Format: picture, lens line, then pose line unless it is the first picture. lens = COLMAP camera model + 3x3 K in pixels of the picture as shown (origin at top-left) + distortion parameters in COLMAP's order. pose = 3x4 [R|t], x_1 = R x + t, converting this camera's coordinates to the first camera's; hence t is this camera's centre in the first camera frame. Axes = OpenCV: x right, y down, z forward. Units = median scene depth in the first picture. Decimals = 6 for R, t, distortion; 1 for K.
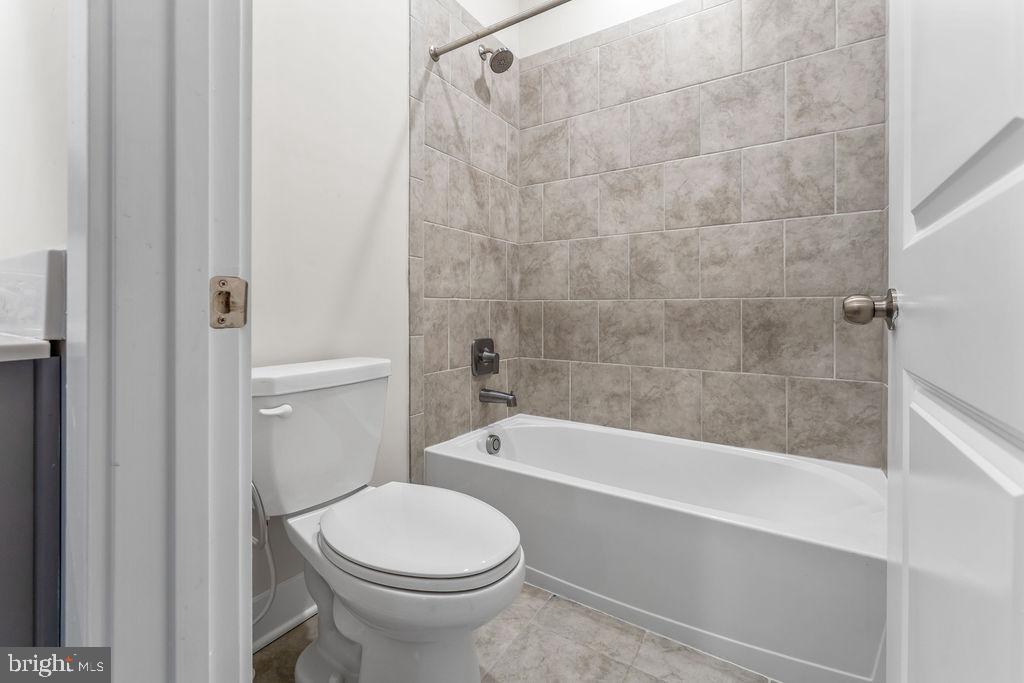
lens RADIAL K [[443.0, 0, 513.7], [0, 443.0, 306.8], [0, 0, 1]] dist [0.000822, 0.000136]
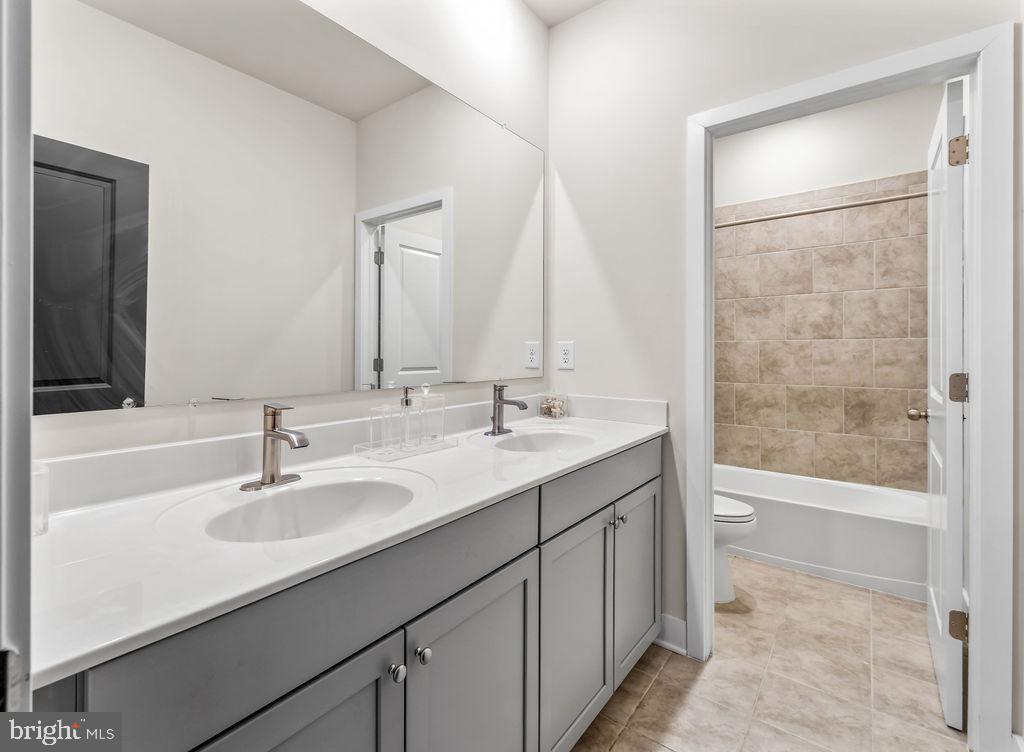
lens RADIAL K [[463.0, 0, 478.8], [0, 463.0, 351.6], [0, 0, 1]] dist [0.000518, 0.000231]
pose [[0.991062, -0.001075, -0.133395, -0.539705], [0.000644, 0.999994, -0.003278, -0.137270], [0.133398, 0.003163, 0.991058, -0.789706]]
